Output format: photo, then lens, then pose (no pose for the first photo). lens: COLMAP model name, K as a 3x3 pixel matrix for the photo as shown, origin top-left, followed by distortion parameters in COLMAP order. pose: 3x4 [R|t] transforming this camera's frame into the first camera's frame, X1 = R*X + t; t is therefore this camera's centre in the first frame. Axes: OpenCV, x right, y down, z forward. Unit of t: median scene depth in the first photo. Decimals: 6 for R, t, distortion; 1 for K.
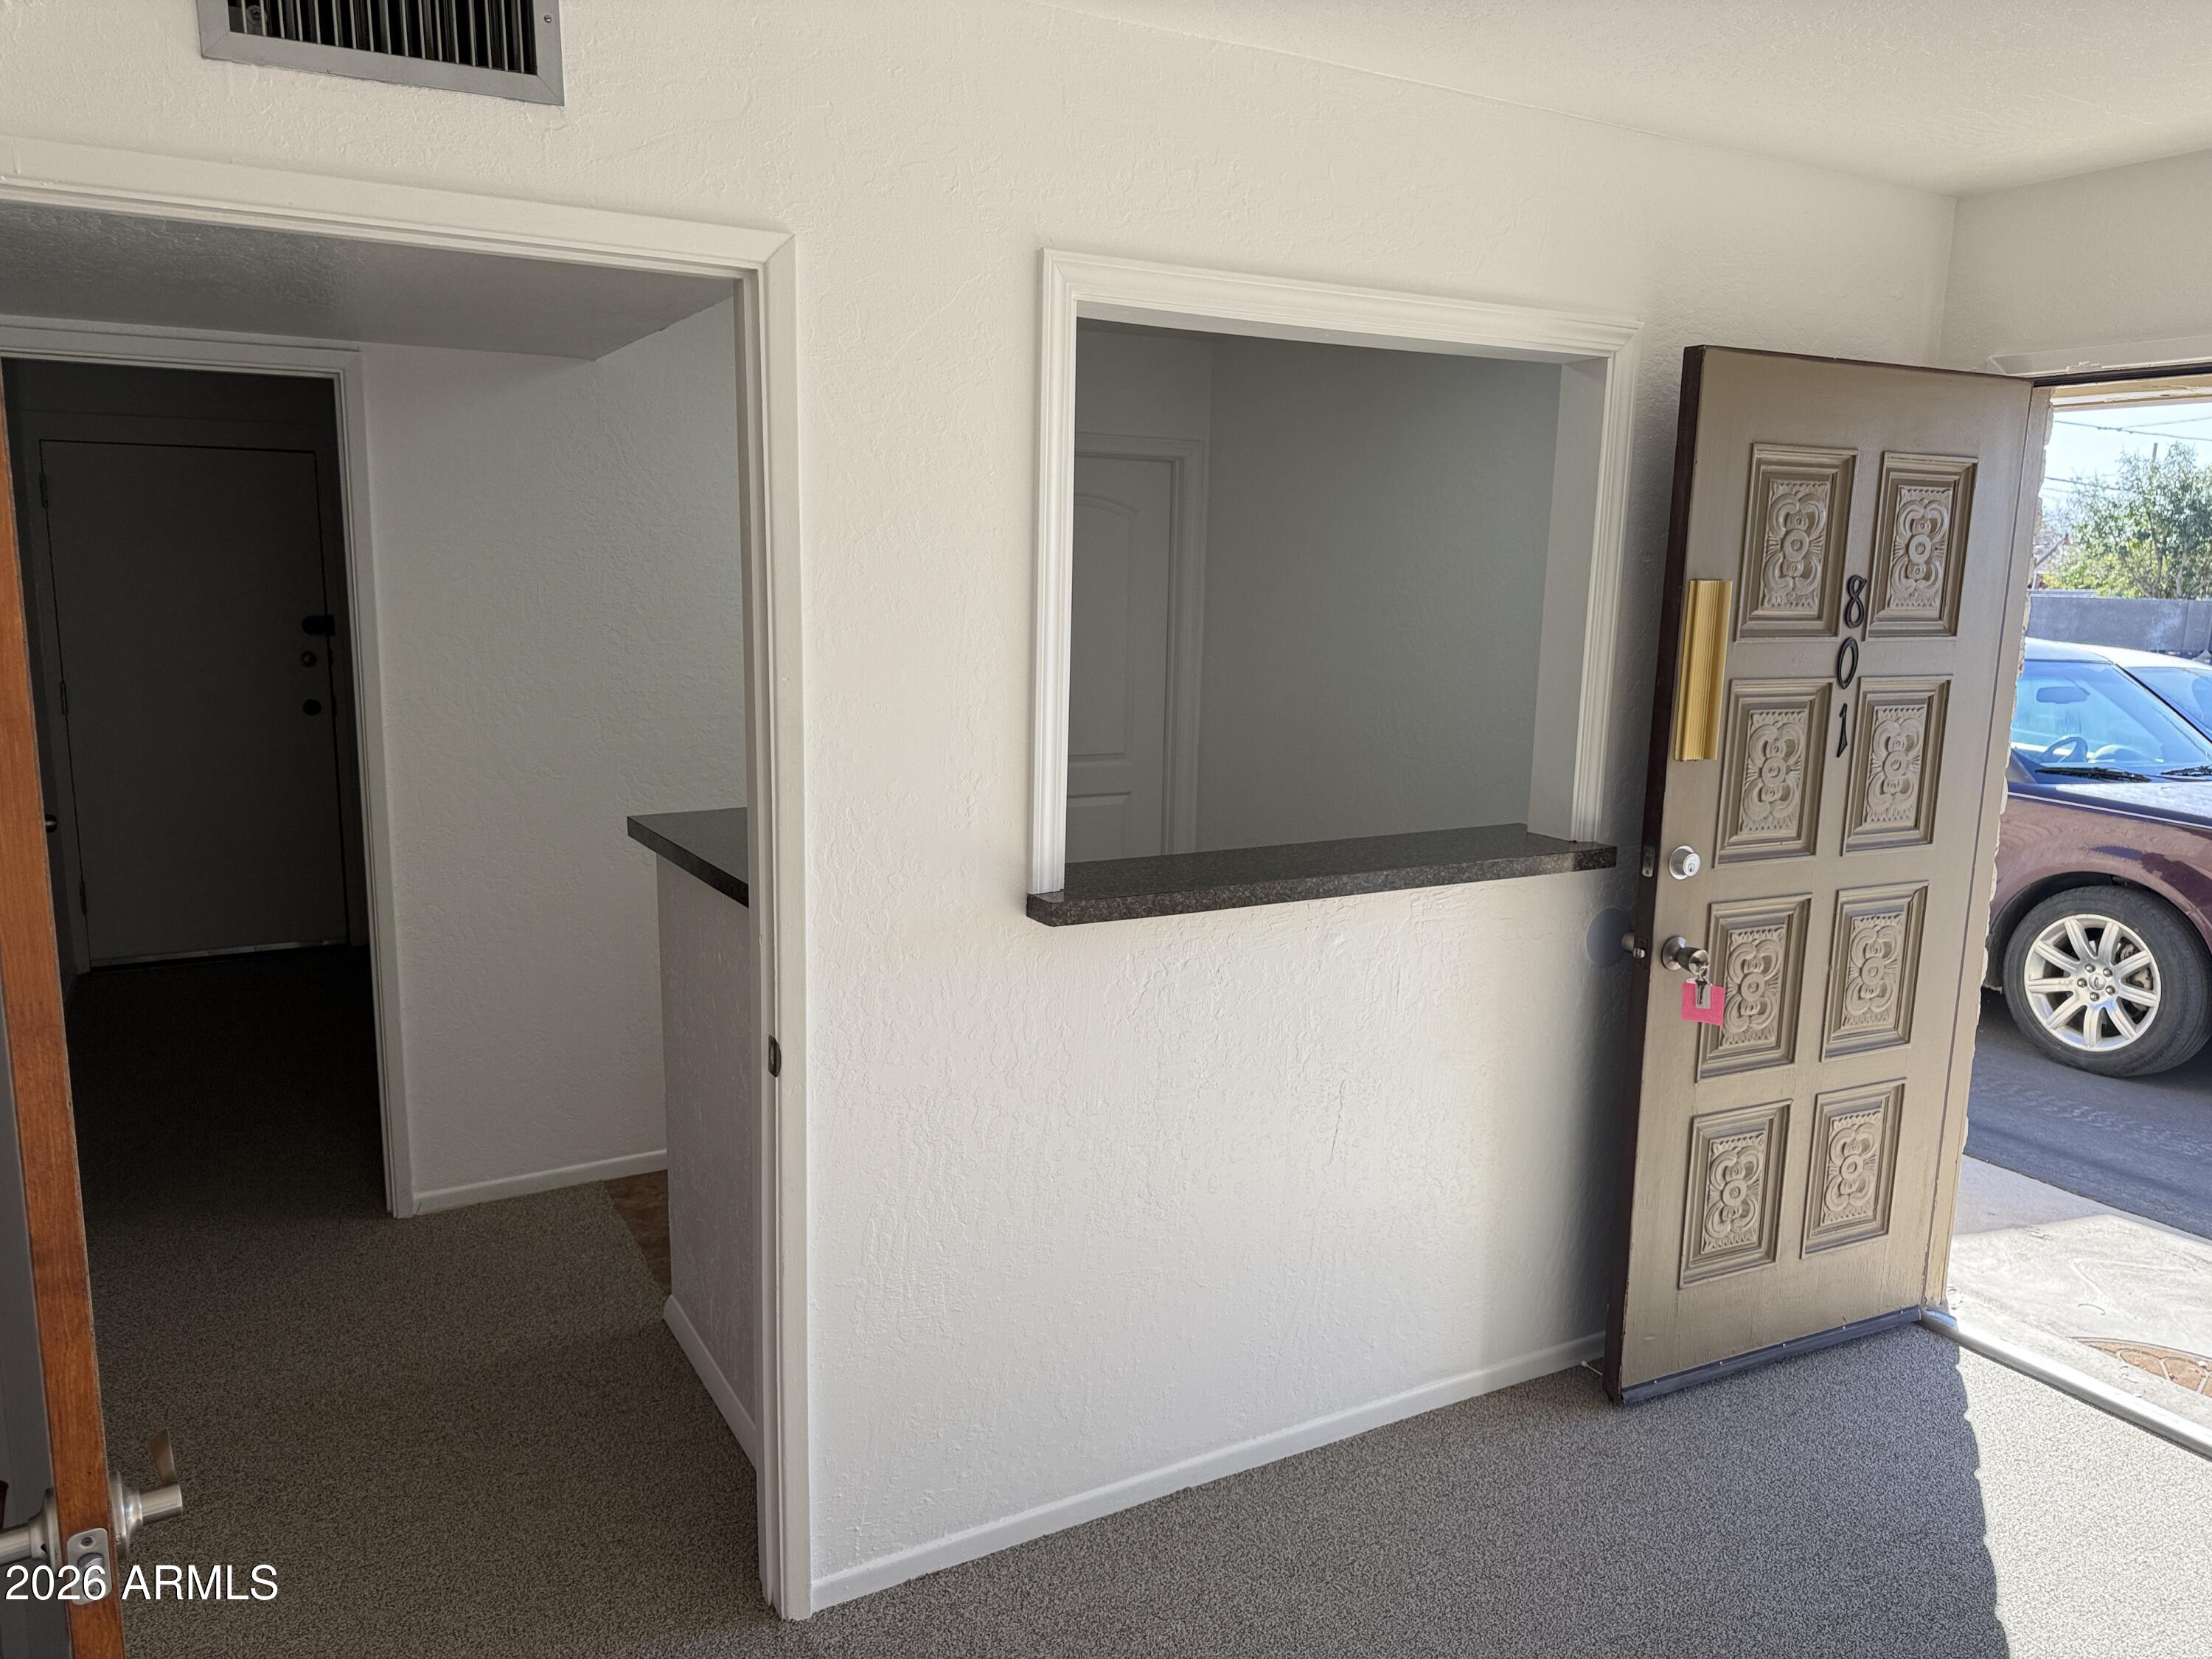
lens RADIAL K [[1574.9, 0, 1108.3], [0, 1574.9, 843.6], [0, 0, 1]] dist [0.050652, -0.049088]
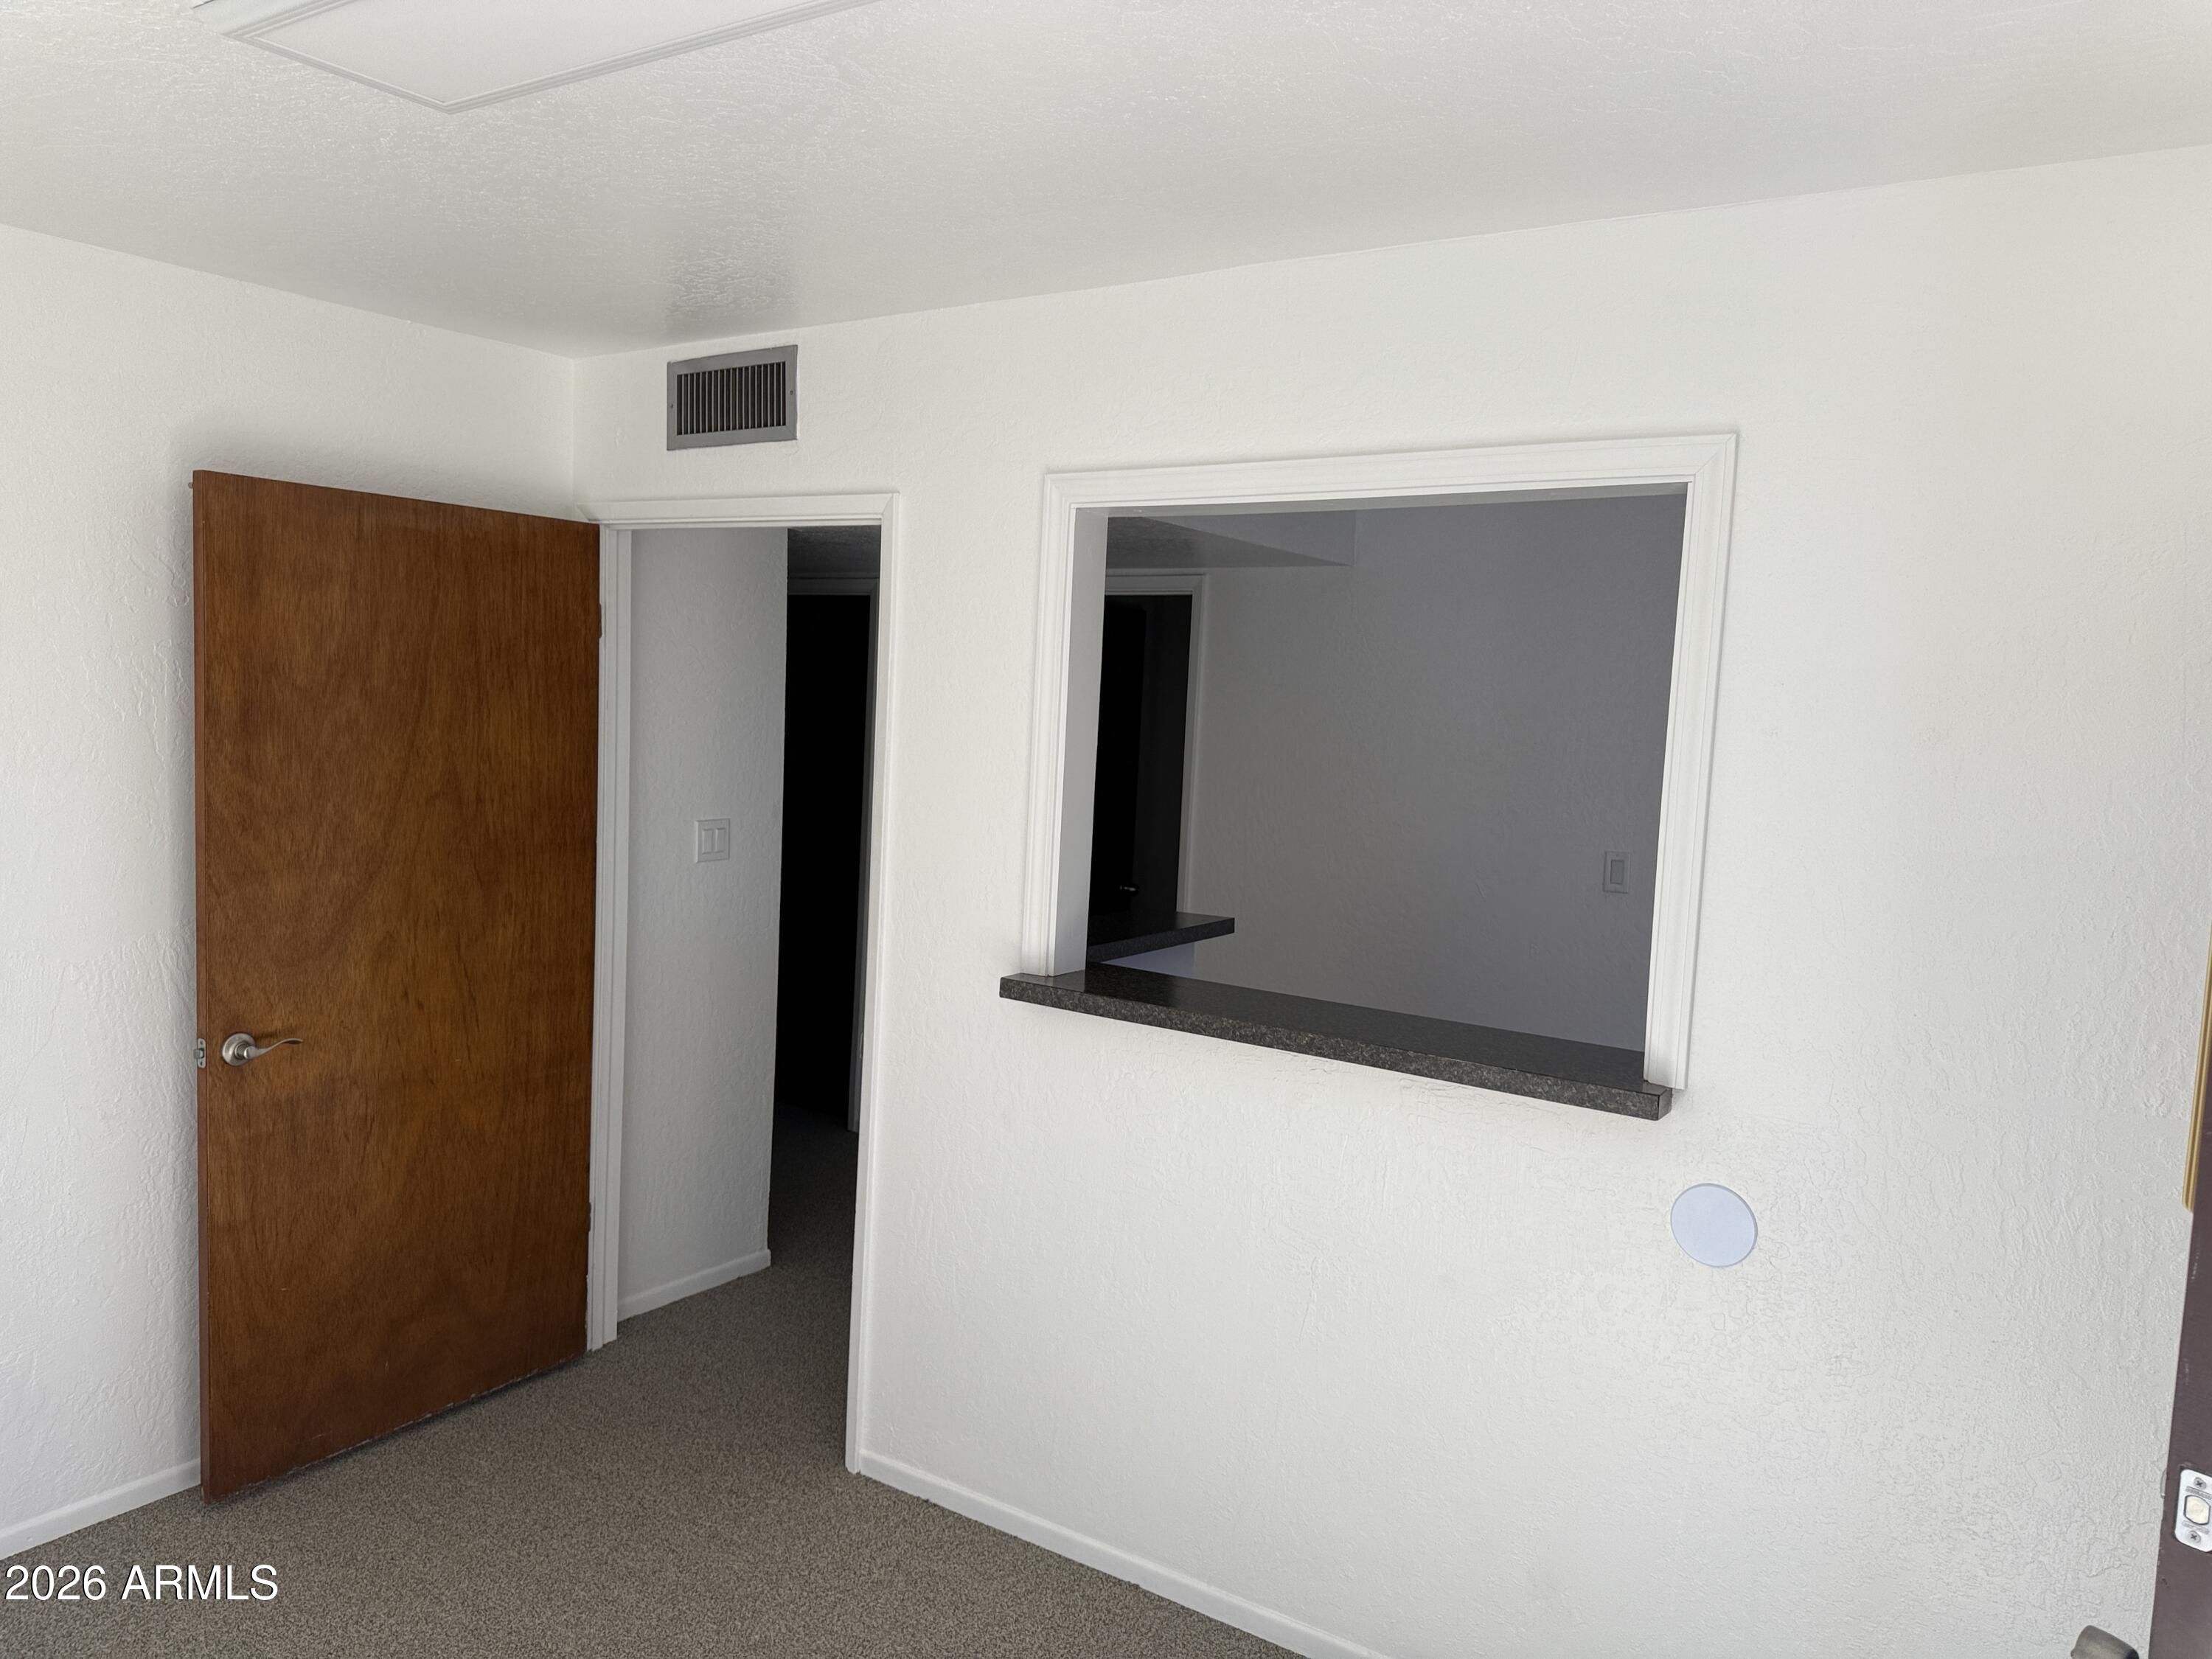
lens RADIAL K [[1574.9, 0, 1108.3], [0, 1574.9, 843.6], [0, 0, 1]] dist [0.050652, -0.049088]
pose [[0.440477, 0.079711, -0.894218, 1.070223], [-0.189570, 0.981850, -0.005857, -0.074311], [0.877521, 0.172097, 0.447593, 0.486757]]
